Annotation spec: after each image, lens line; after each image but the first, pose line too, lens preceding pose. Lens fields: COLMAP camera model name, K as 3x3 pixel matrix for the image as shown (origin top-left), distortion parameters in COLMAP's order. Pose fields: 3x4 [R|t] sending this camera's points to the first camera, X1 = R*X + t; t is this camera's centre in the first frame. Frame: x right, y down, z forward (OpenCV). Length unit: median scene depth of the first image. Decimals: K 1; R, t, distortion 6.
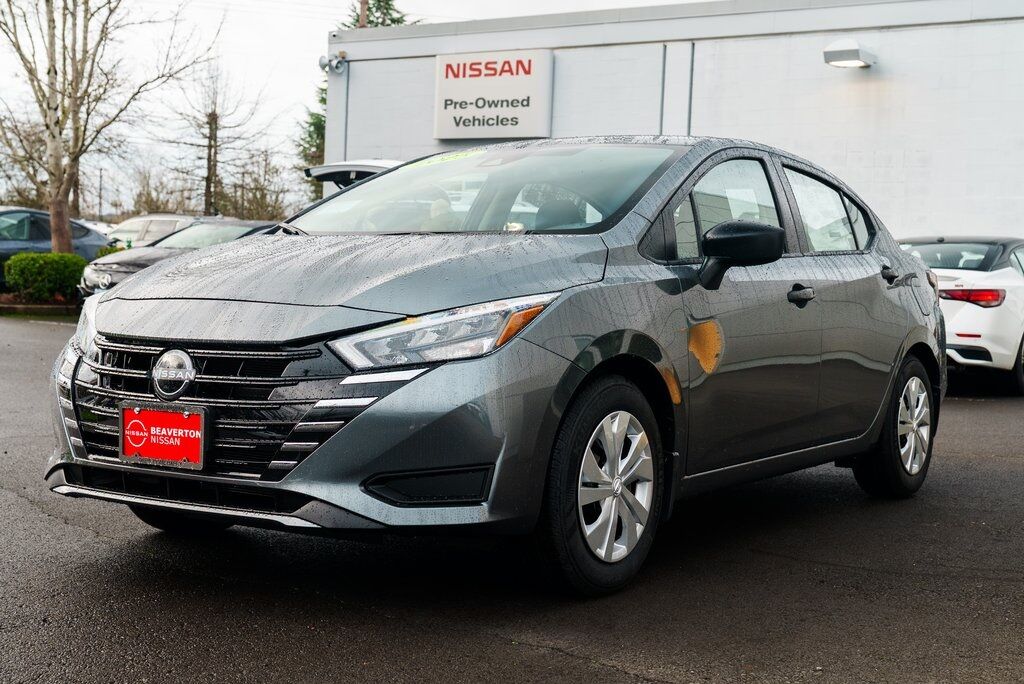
lens RADIAL K [[1333.7, 0, 516.6], [0, 1333.7, 340.8], [0, 0, 1]] dist [-0.001878, 0.000000]
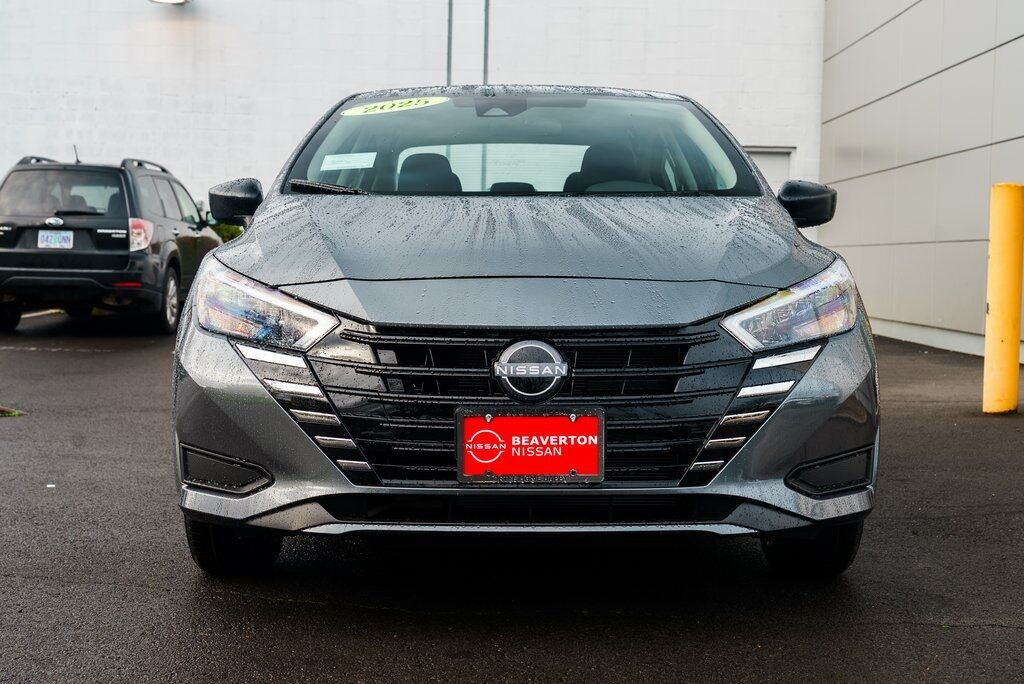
lens RADIAL K [[1417.5, 0, 513.1], [0, 1417.5, 345.4], [0, 0, 1]] dist [0.023452, 0.000000]
pose [[0.843822, -0.052066, 0.534091, -0.742023], [0.033495, 0.998452, 0.044413, -0.029078], [-0.535577, -0.019587, 0.844259, 0.282294]]
